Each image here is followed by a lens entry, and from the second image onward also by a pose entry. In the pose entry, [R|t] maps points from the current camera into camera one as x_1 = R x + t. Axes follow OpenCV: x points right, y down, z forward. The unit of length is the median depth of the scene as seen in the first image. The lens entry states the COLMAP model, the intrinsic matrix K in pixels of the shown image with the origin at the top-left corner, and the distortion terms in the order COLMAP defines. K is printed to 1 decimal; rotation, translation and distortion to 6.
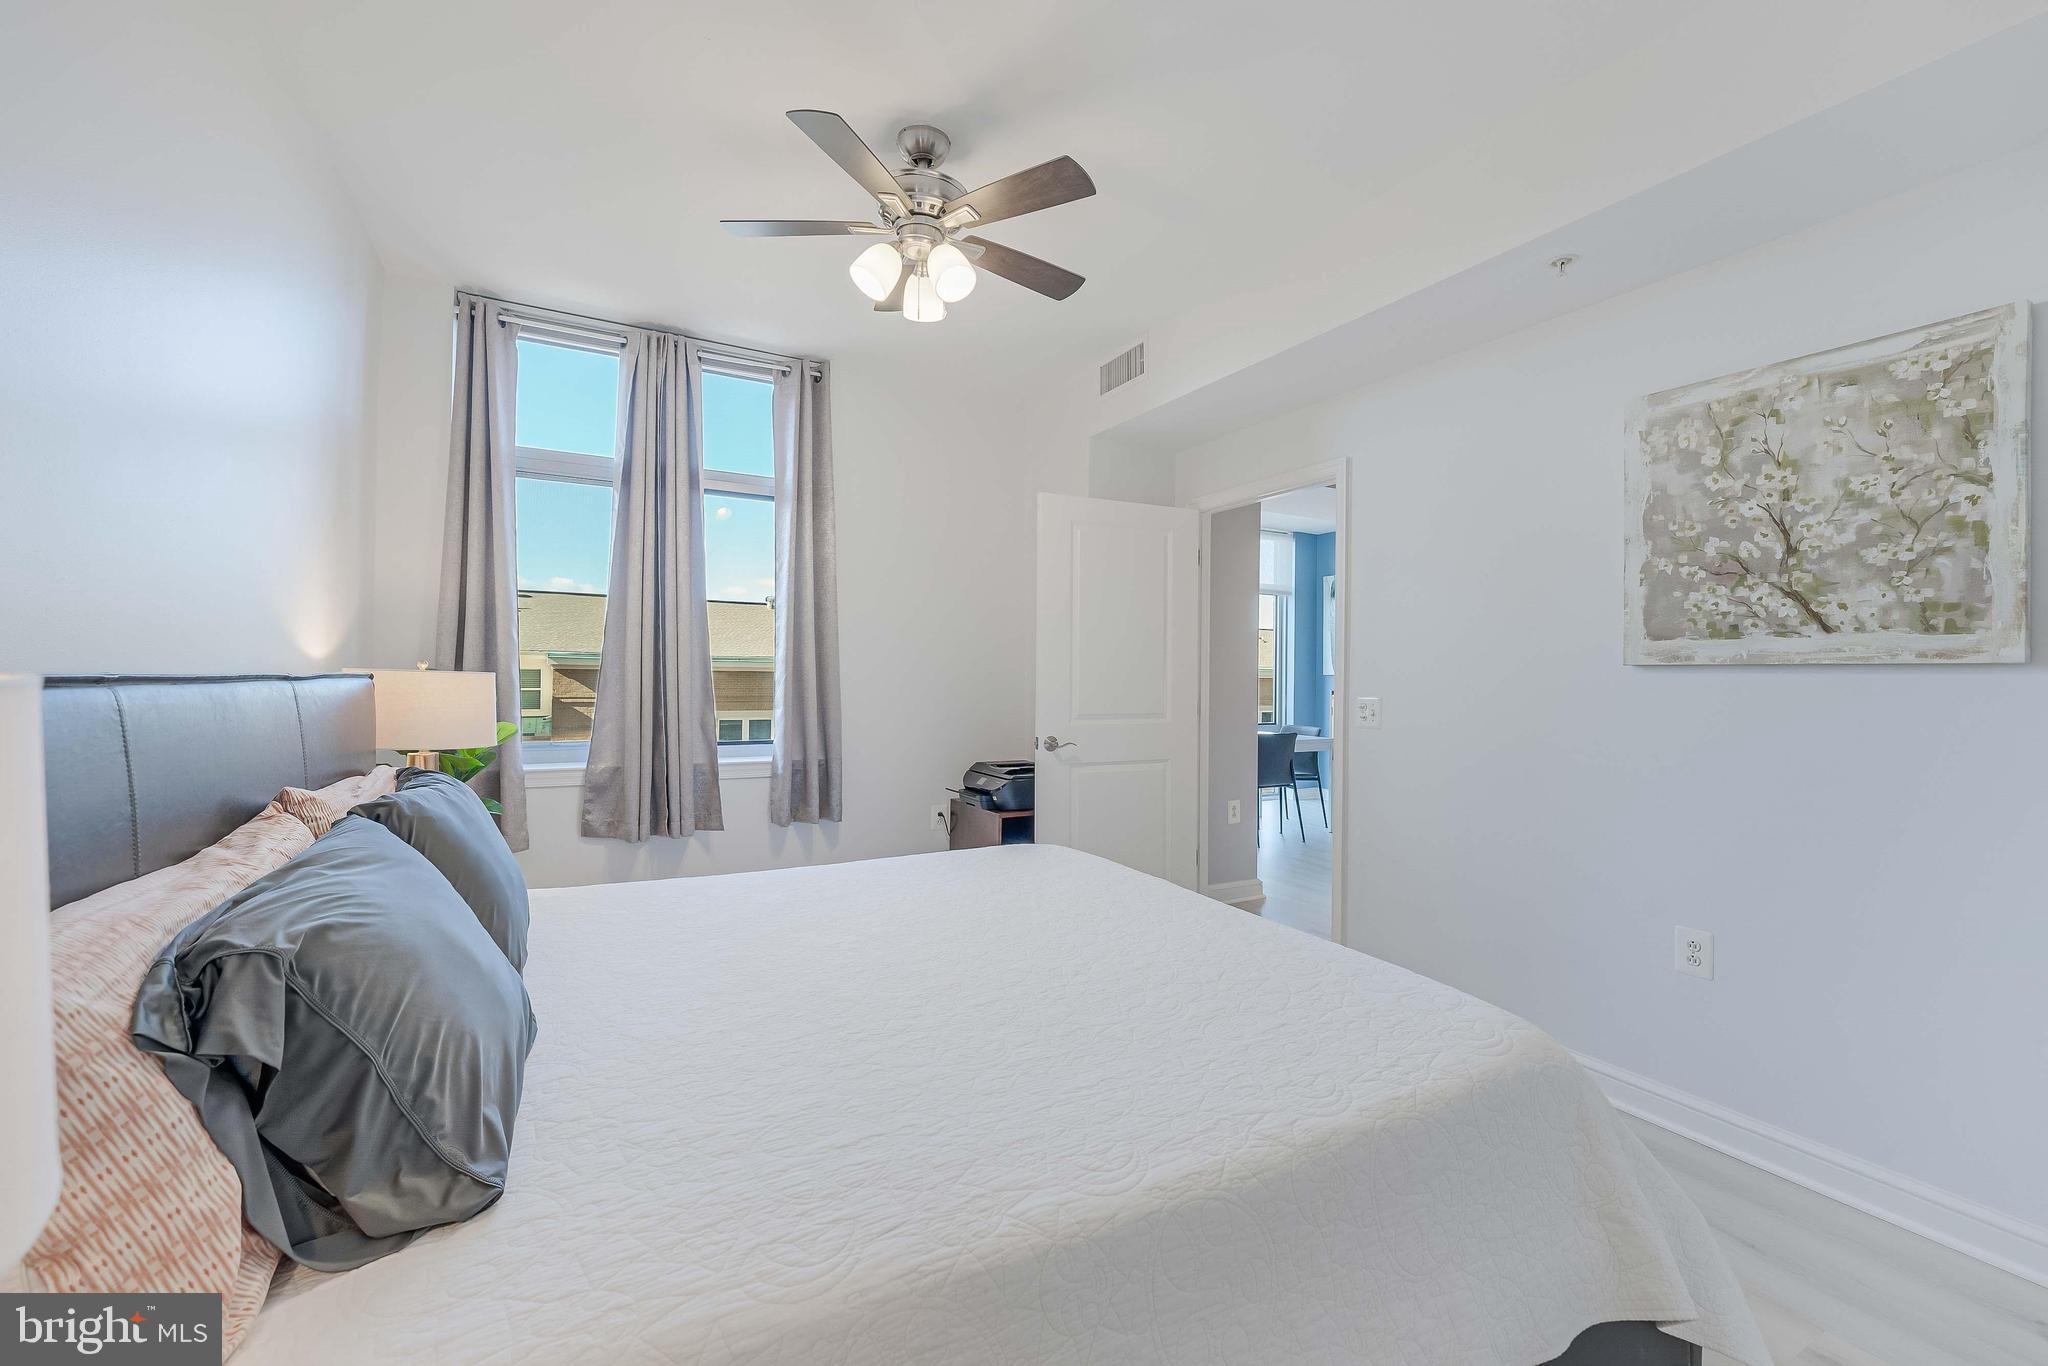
lens RADIAL K [[839.7, 0, 1032.2], [0, 839.7, 666.9], [0, 0, 1]] dist [0.003276, -0.000031]
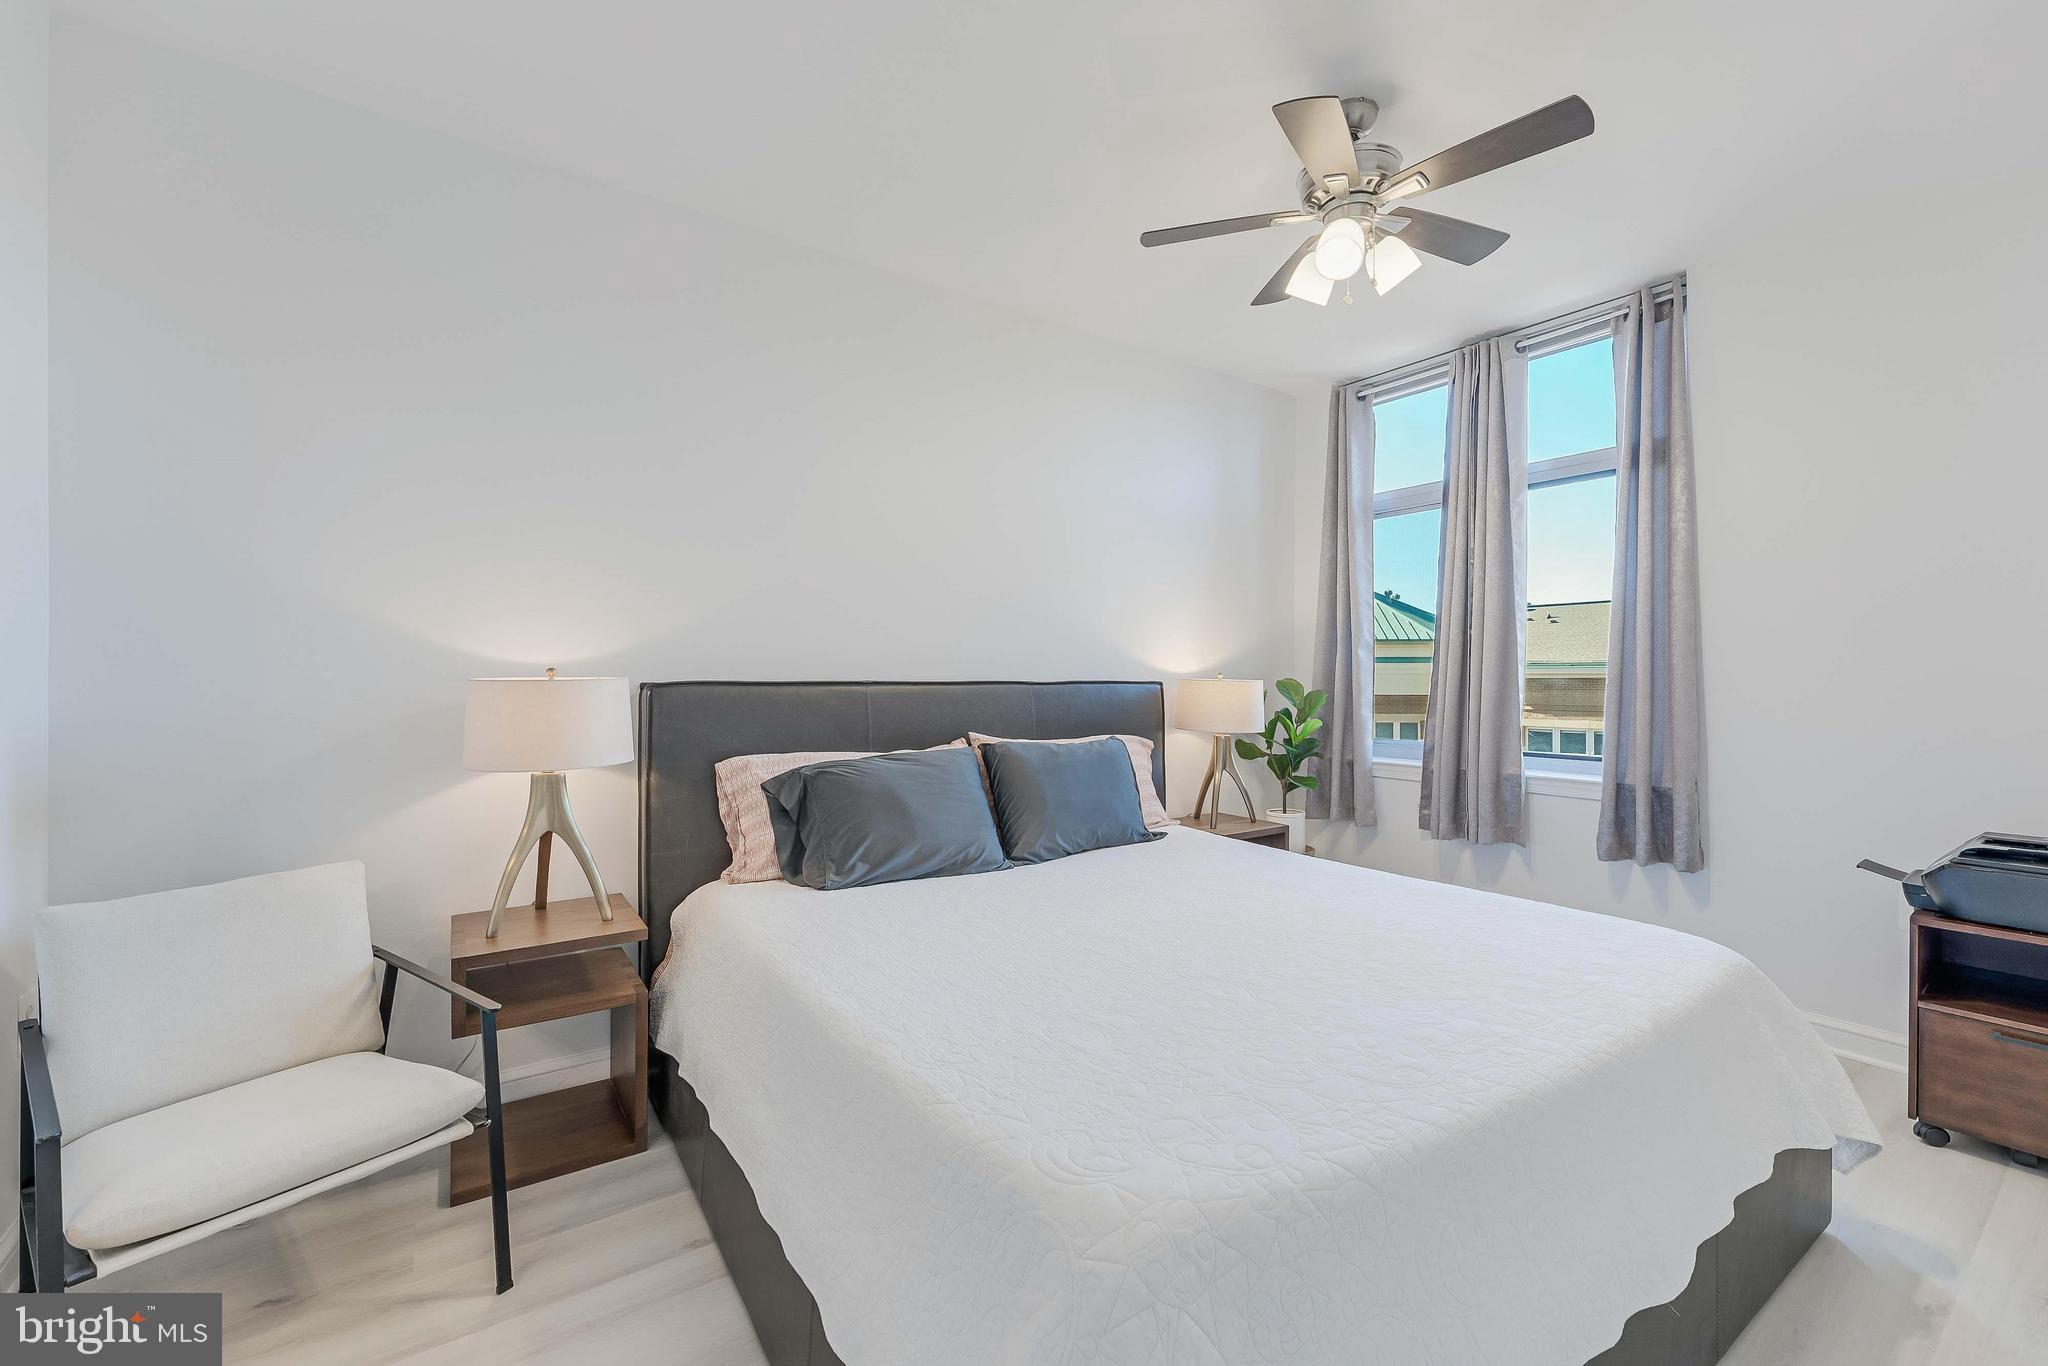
lens RADIAL K [[839.7, 0, 1027.2], [0, 839.7, 680.1], [0, 0, 1]] dist [0.003276, -0.000031]
pose [[0.107019, -0.011063, -0.994195, 0.769456], [0.010597, 0.999894, -0.009986, 0.017719], [0.994200, -0.009467, 0.107125, 0.534680]]
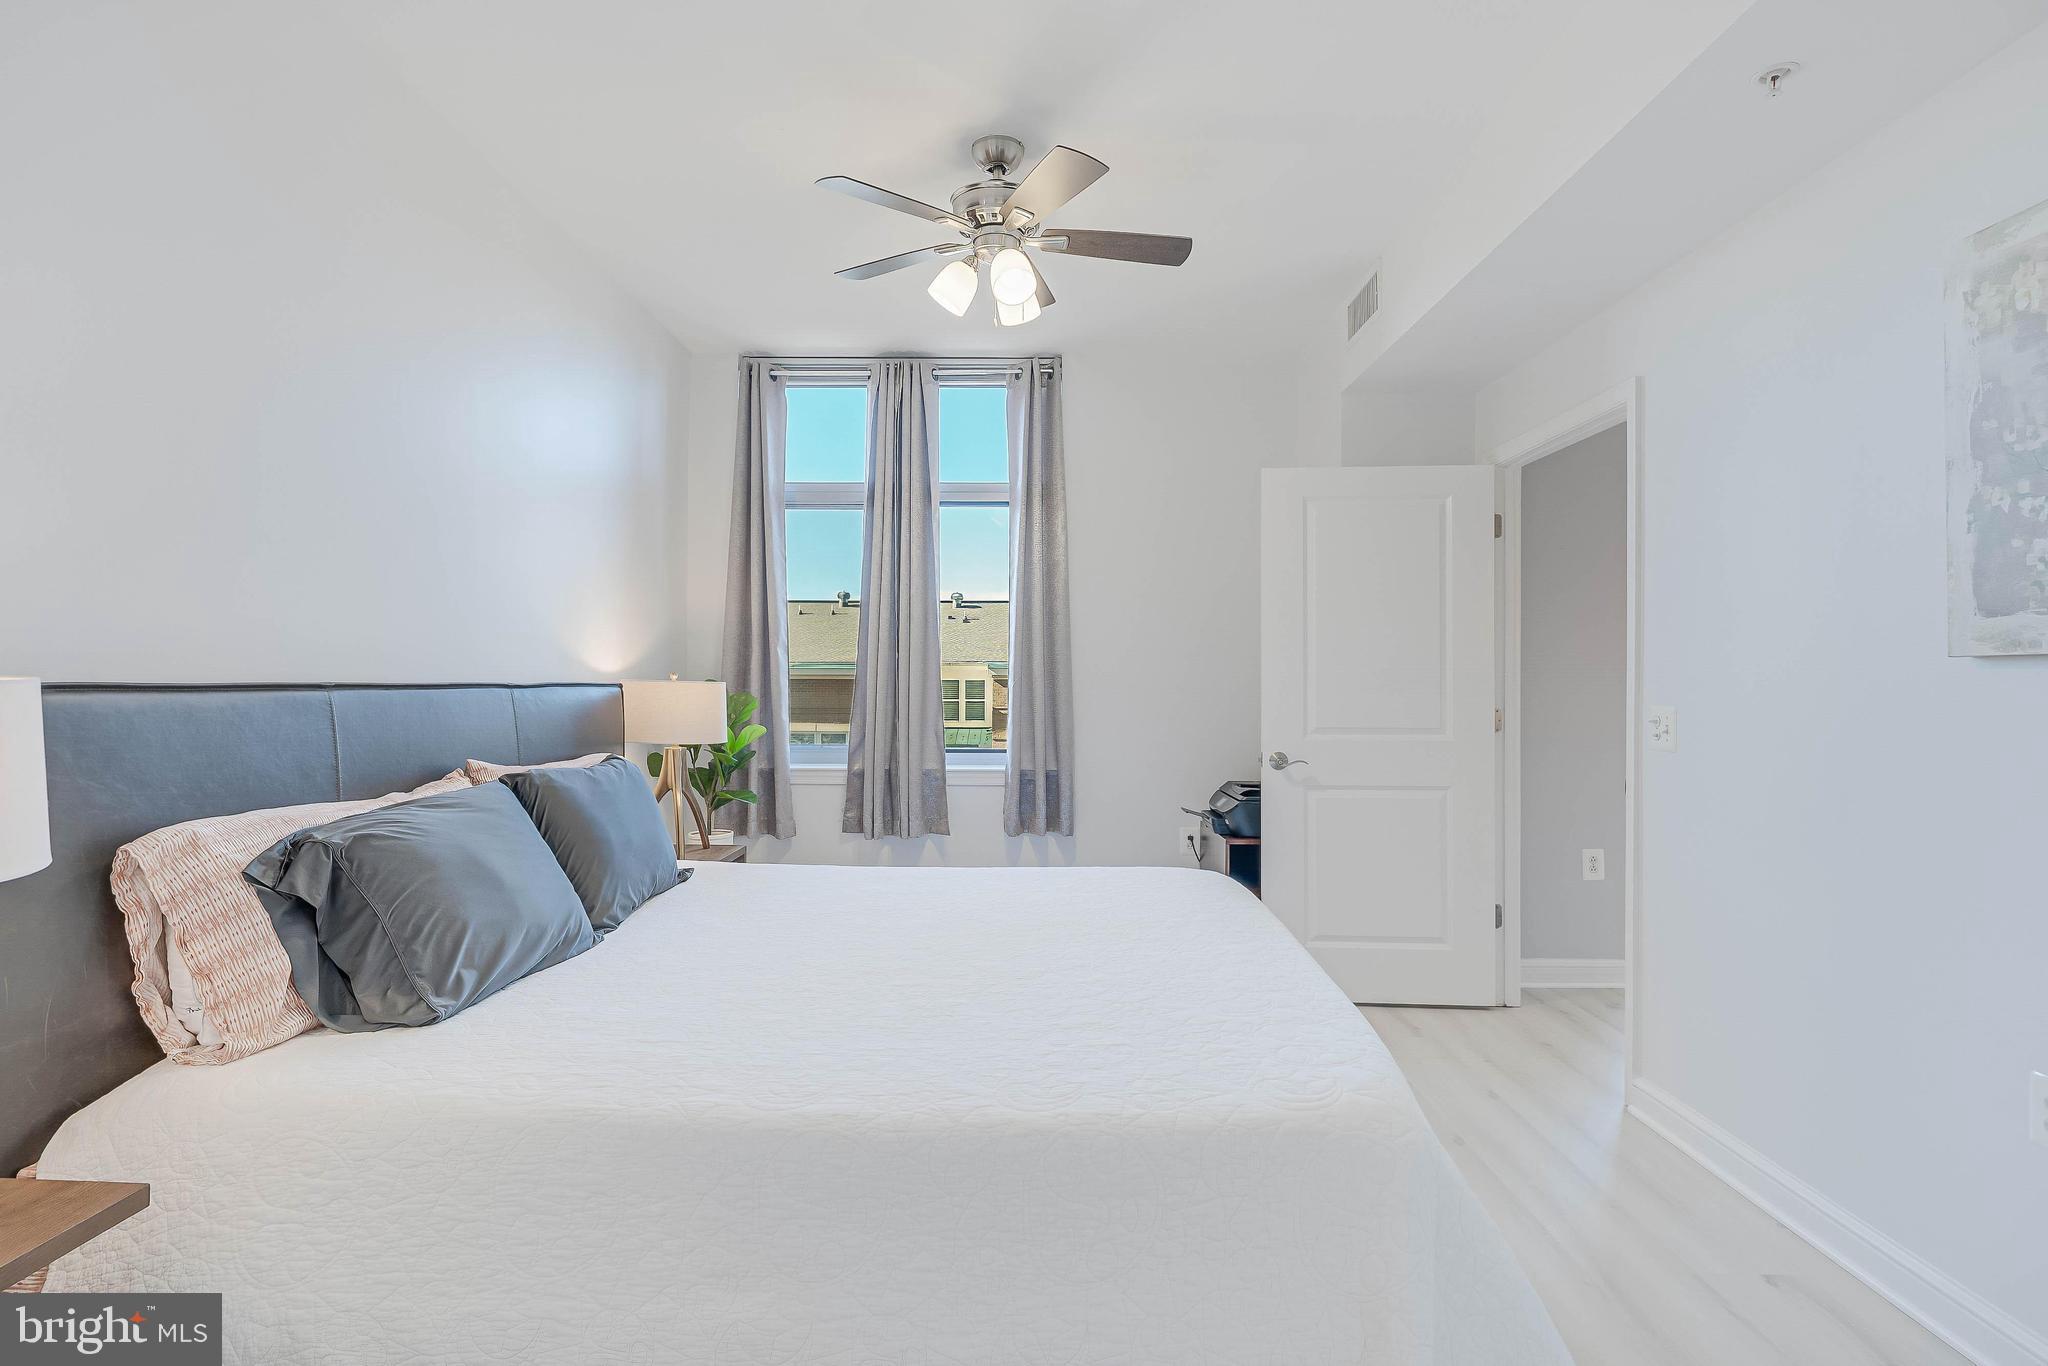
lens RADIAL K [[1006.1, 0, 1026.3], [0, 1006.1, 673.2], [0, 0, 1]] dist [0.001775, 0.002484]
pose [[0.866990, -0.011829, -0.498185, 0.493038], [0.011049, 0.999929, -0.004515, 0.006260], [0.498203, -0.001590, 0.867059, -0.025675]]
